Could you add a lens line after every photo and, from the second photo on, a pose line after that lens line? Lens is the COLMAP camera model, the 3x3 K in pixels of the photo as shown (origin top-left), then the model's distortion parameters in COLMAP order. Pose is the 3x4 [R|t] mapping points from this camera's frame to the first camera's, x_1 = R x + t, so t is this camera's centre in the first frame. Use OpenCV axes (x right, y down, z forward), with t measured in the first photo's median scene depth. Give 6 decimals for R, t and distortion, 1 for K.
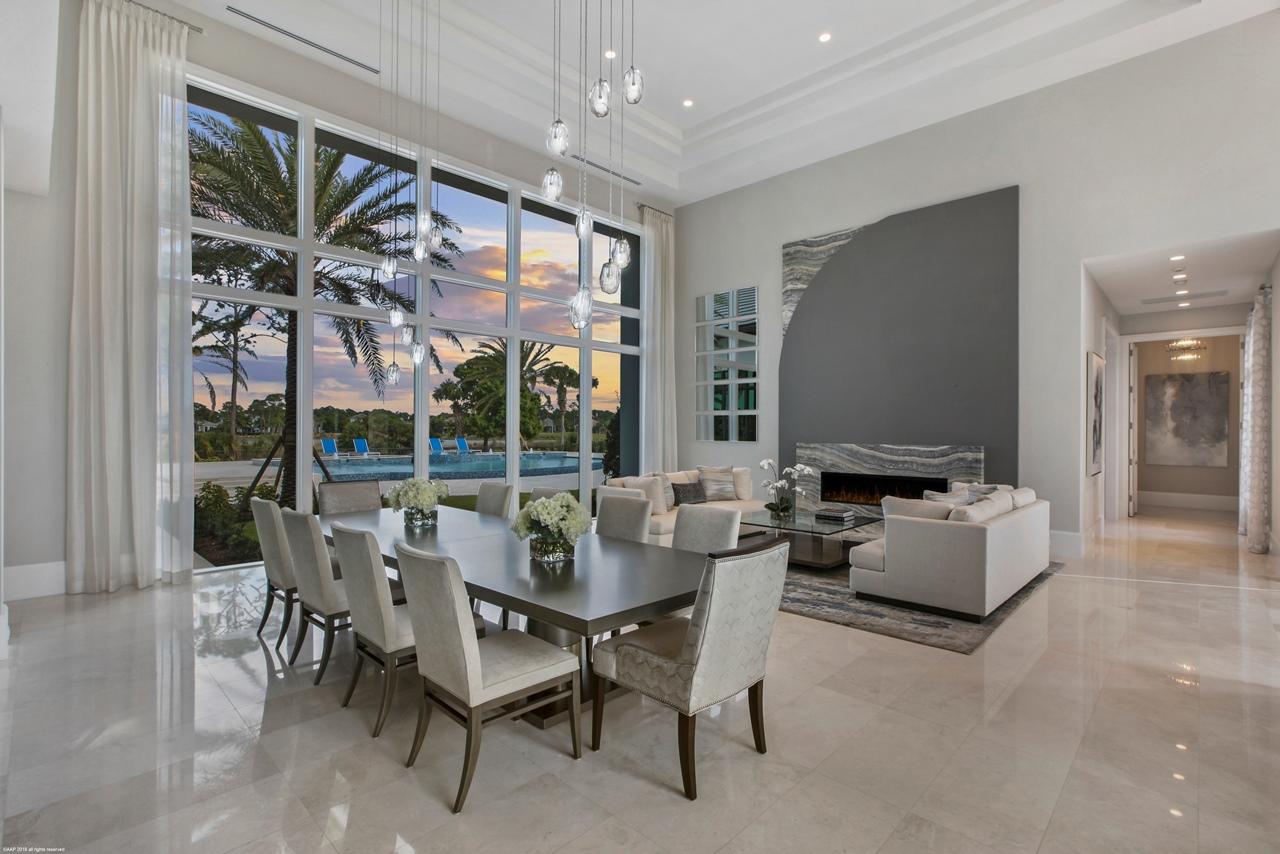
lens RADIAL K [[588.9, 0, 640.0], [0, 588.9, 427.0], [0, 0, 1]] dist [-0.021111, 0.000469]
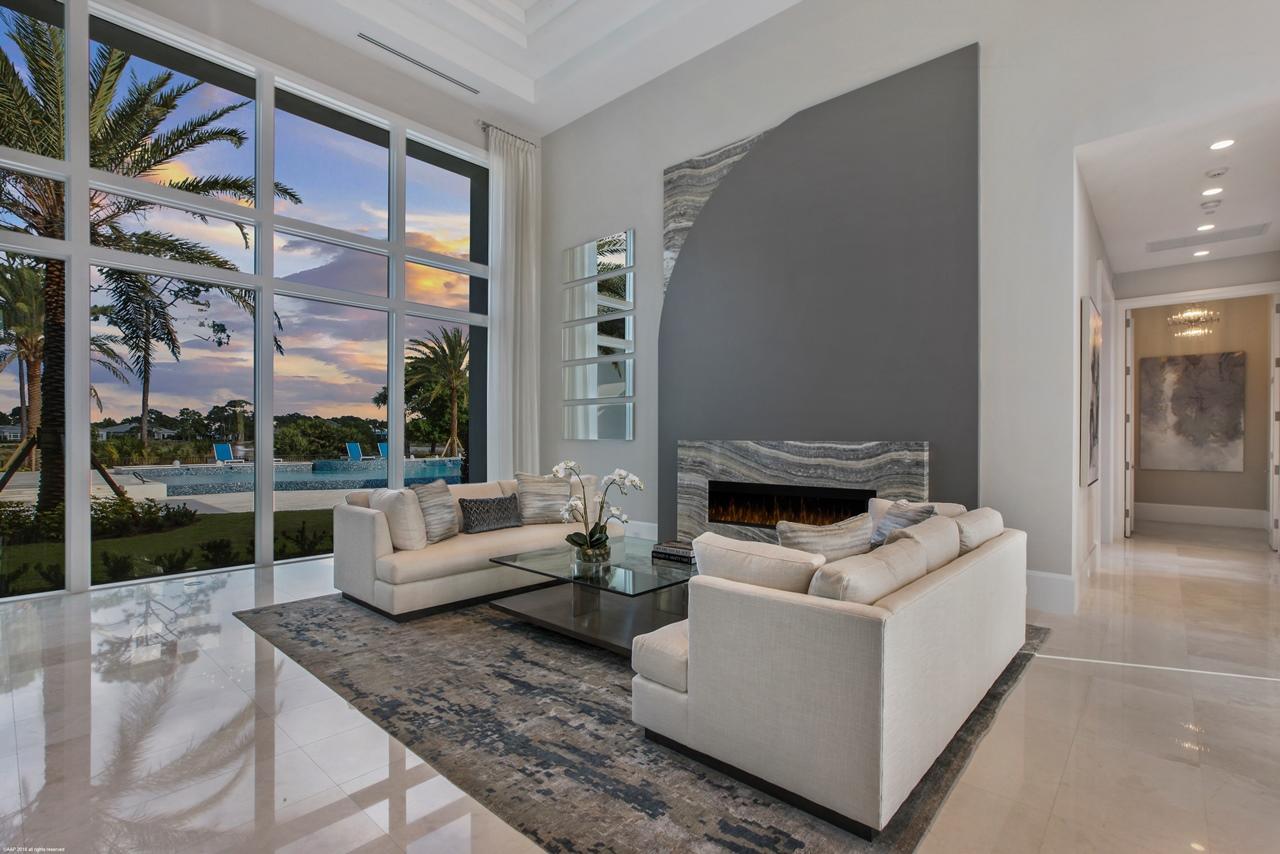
lens RADIAL K [[590.4, 0, 633.9], [0, 590.4, 436.2], [0, 0, 1]] dist [-0.021584, 0.000539]
pose [[0.999568, -0.001516, 0.029343, 0.188197], [0.001417, 0.999993, 0.003385, 0.019213], [-0.029348, -0.003342, 0.999564, 0.275164]]
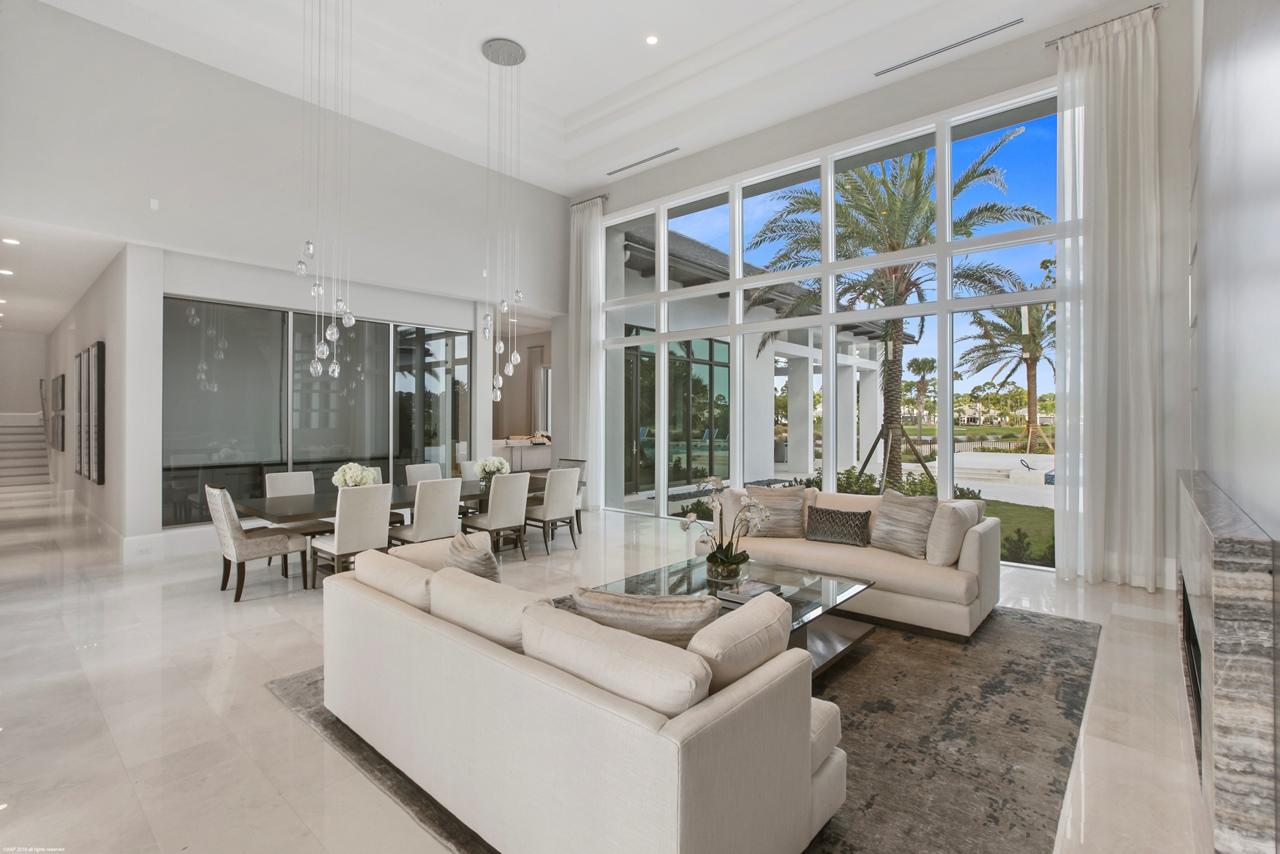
lens RADIAL K [[588.9, 0, 640.0], [0, 588.9, 427.0], [0, 0, 1]] dist [-0.021111, 0.000469]
pose [[0.041152, -0.002763, -0.999149, 0.616570], [0.000194, 0.999996, -0.002757, 0.001598], [0.999153, -0.000081, 0.041153, 0.636922]]
